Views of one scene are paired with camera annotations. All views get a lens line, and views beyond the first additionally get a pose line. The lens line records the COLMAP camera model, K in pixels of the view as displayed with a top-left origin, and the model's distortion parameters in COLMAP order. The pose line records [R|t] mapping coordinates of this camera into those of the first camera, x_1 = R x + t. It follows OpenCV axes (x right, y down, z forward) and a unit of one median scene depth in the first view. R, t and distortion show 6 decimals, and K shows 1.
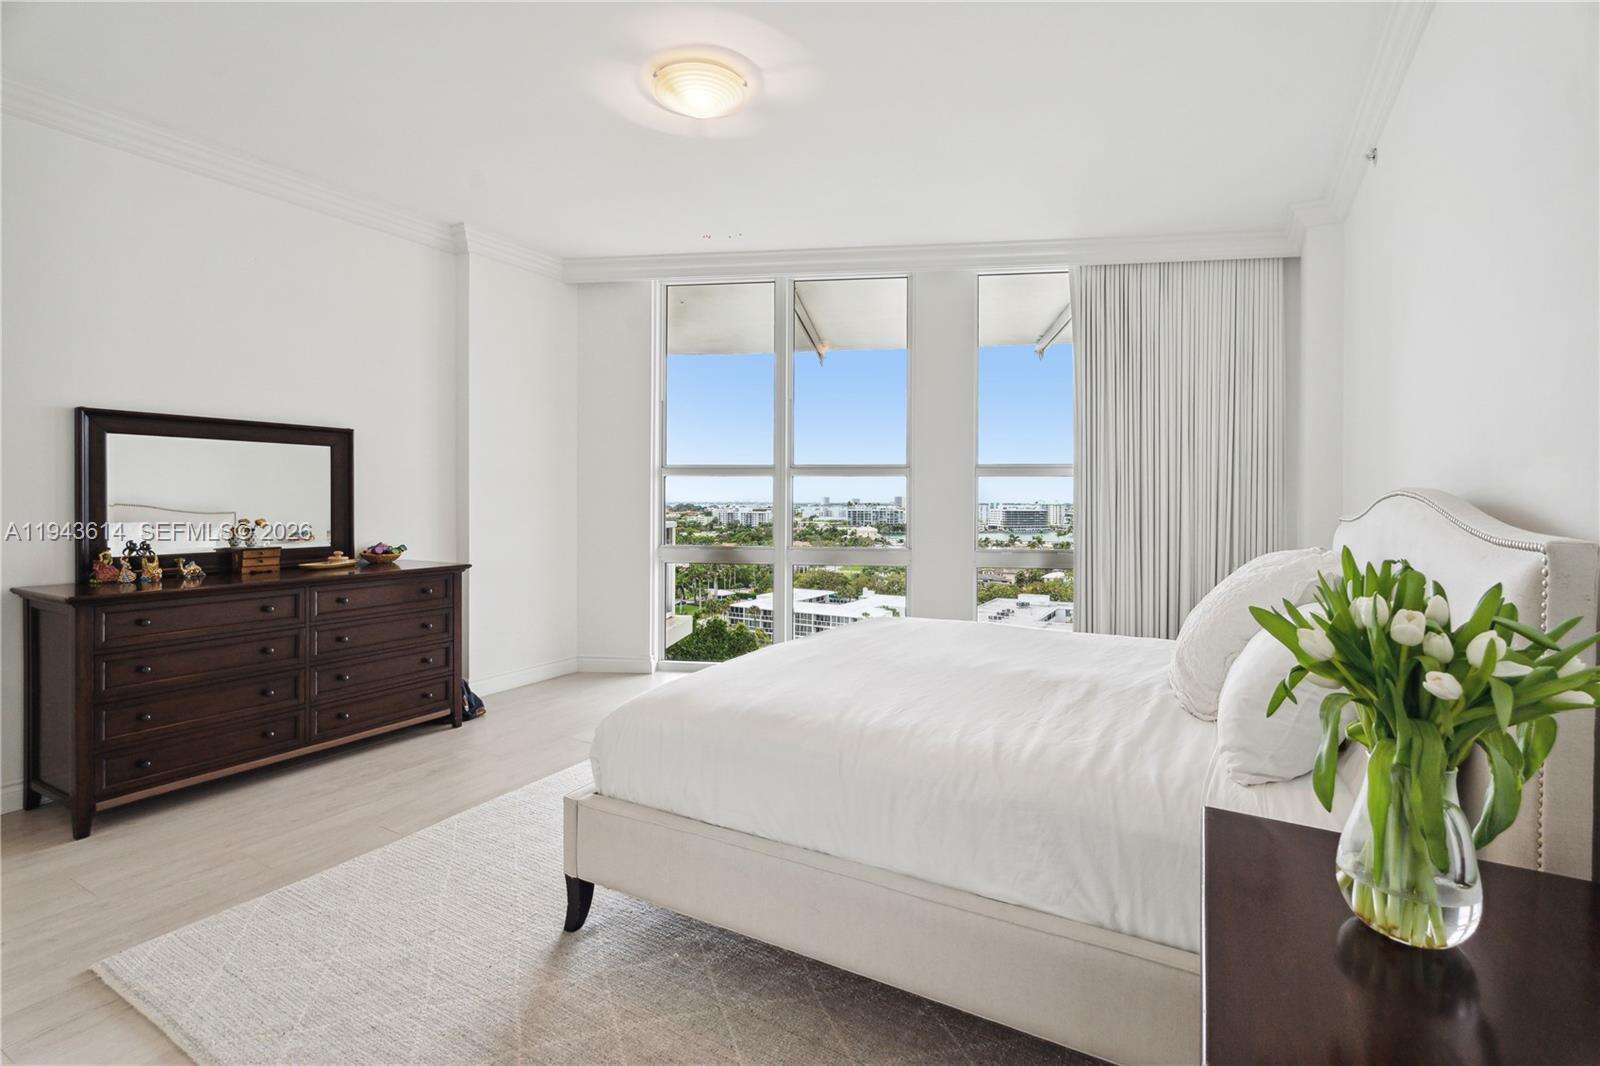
lens RADIAL K [[733.8, 0, 809.6], [0, 733.8, 500.2], [0, 0, 1]] dist [0.009055, -0.000233]
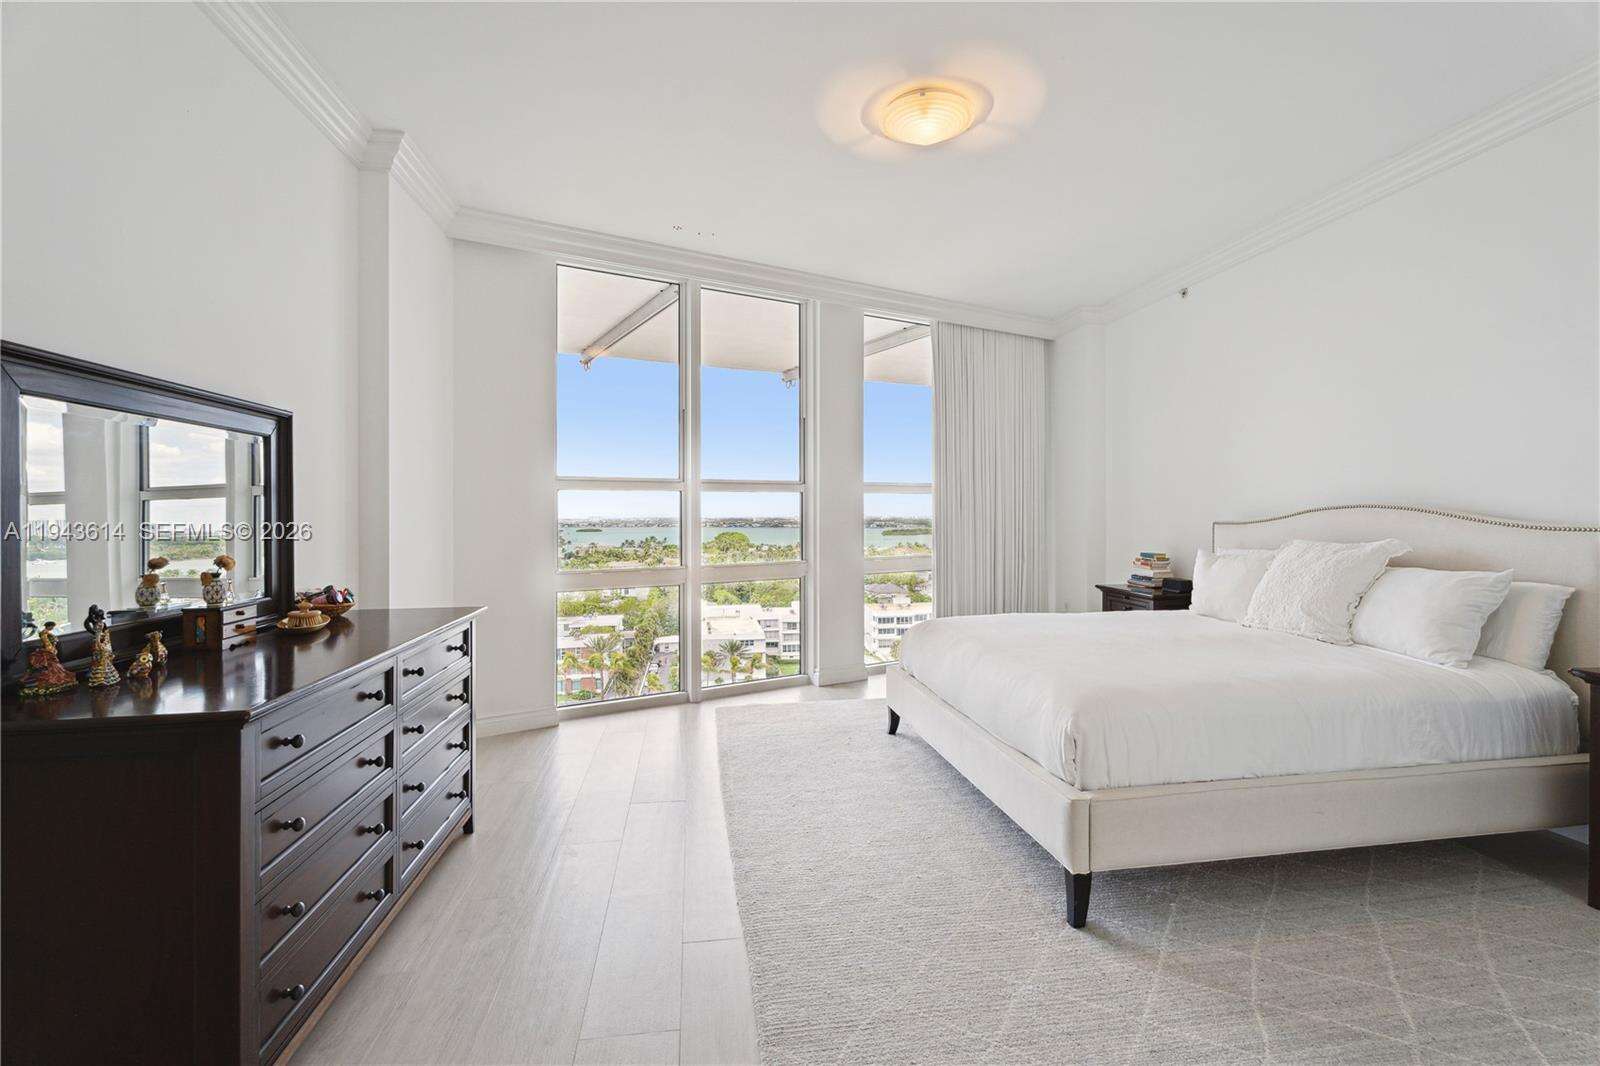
lens RADIAL K [[739.9, 0, 805.1], [0, 739.9, 503.4], [0, 0, 1]] dist [0.008218, -0.001713]
pose [[0.781128, -0.001543, 0.624369, -0.596284], [0.010722, 0.999883, -0.010942, -0.003847], [-0.624279, 0.015242, 0.781053, 0.191597]]
